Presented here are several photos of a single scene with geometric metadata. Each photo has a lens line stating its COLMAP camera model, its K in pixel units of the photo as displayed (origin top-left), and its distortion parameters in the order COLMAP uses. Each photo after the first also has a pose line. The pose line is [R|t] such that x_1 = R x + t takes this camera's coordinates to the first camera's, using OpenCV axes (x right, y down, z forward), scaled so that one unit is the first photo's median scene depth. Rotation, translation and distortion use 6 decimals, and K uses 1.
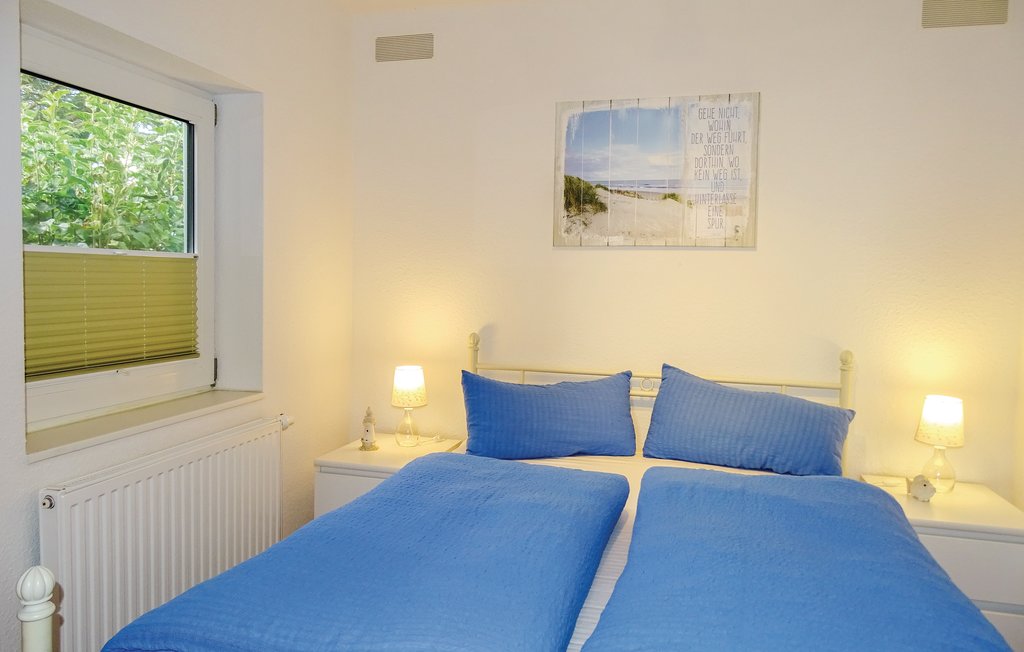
lens RADIAL K [[745.3, 0, 510.8], [0, 745.3, 317.5], [0, 0, 1]] dist [-0.009274, 0.000466]
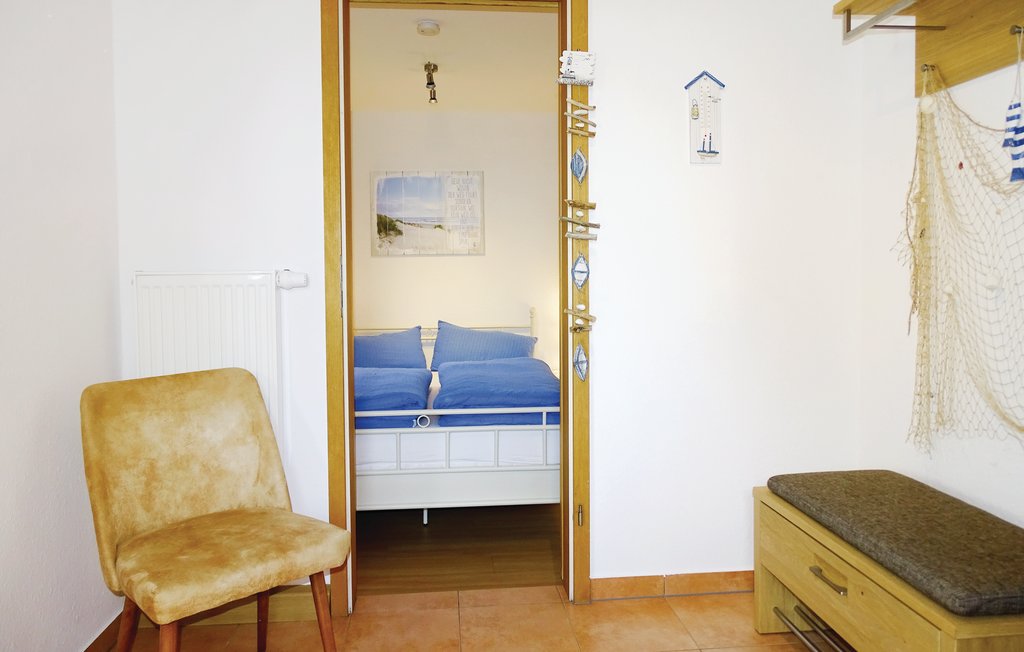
lens RADIAL K [[672.6, 0, 507.7], [0, 672.6, 316.7], [0, 0, 1]] dist [-0.006215, -0.000166]
pose [[0.939614, -0.047958, 0.338859, -0.184718], [0.047418, 0.998826, 0.009877, 0.045129], [-0.338935, 0.006788, 0.940785, -0.568447]]
